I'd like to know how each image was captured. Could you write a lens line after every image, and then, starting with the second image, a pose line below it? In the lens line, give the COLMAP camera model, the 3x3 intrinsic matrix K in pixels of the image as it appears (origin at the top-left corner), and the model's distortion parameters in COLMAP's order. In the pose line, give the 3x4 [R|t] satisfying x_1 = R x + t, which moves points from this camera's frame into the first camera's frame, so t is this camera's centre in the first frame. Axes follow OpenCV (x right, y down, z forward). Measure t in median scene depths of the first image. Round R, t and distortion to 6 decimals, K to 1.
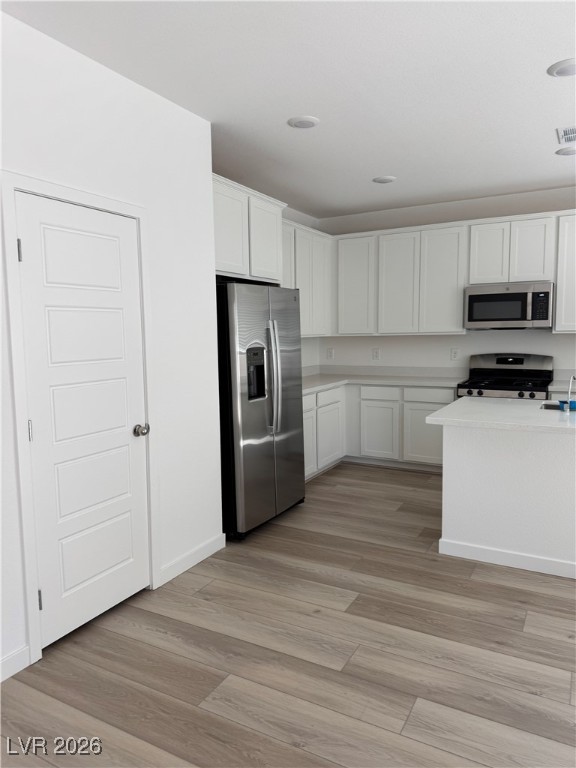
lens RADIAL K [[541.6, 0, 283.4], [0, 541.6, 387.6], [0, 0, 1]] dist [0.049978, -0.070685]
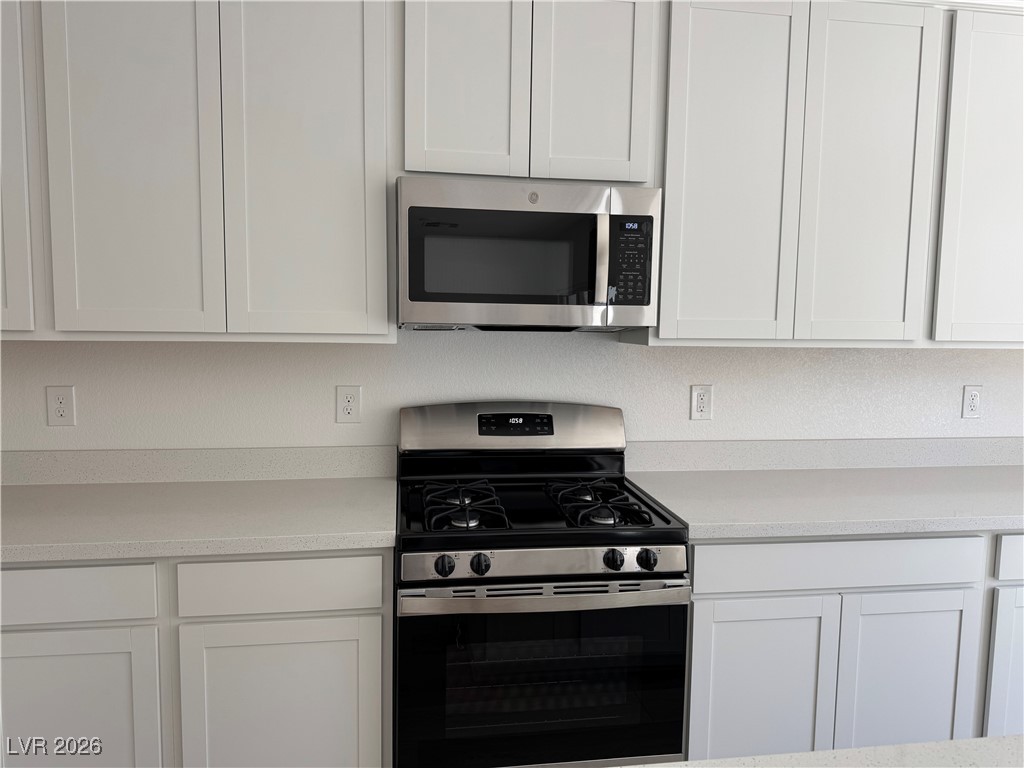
lens RADIAL K [[722.1, 0, 505.6], [0, 722.1, 383.1], [0, 0, 1]] dist [0.049978, -0.070685]
pose [[0.789987, -0.029586, 0.612409, 0.144984], [0.034232, 0.999405, 0.004124, -0.077618], [-0.612167, 0.017706, 0.790530, 0.669574]]
